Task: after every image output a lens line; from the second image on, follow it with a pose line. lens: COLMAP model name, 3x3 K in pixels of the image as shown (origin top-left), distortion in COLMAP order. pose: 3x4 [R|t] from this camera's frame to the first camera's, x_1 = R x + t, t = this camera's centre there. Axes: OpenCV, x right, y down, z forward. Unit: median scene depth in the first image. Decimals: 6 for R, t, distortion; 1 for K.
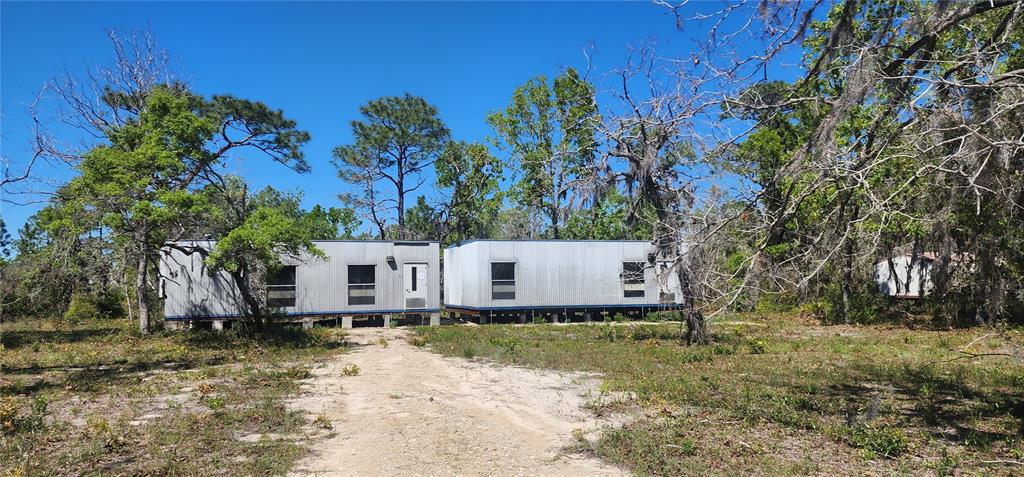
lens RADIAL K [[737.4, 0, 510.0], [0, 737.4, 231.5], [0, 0, 1]] dist [0.094255, -0.127531]
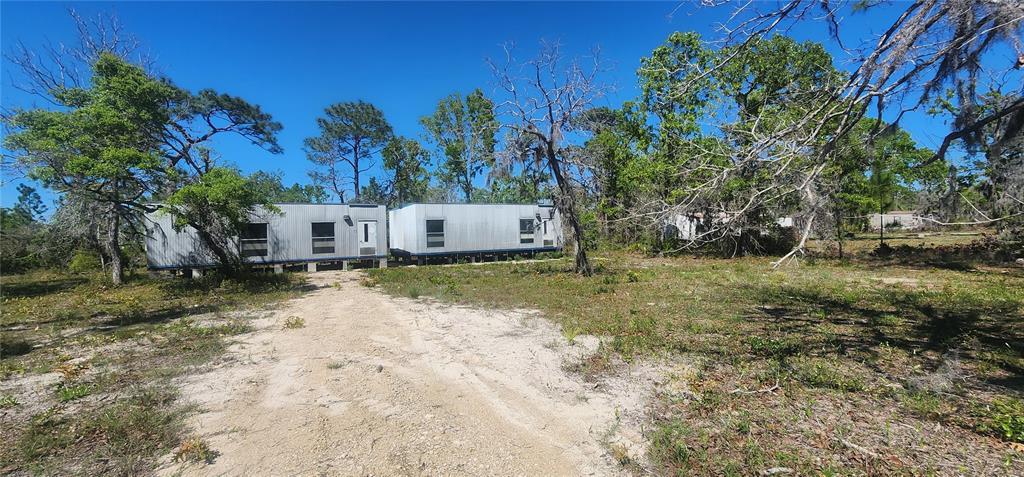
lens RADIAL K [[417.2, 0, 514.6], [0, 417.2, 224.7], [0, 0, 1]] dist [-0.000787, 0.000225]
pose [[0.979148, -0.010977, 0.202851, -0.021592], [0.002837, 0.999181, 0.040374, 0.020084], [-0.203128, -0.038957, 0.978377, 0.217053]]
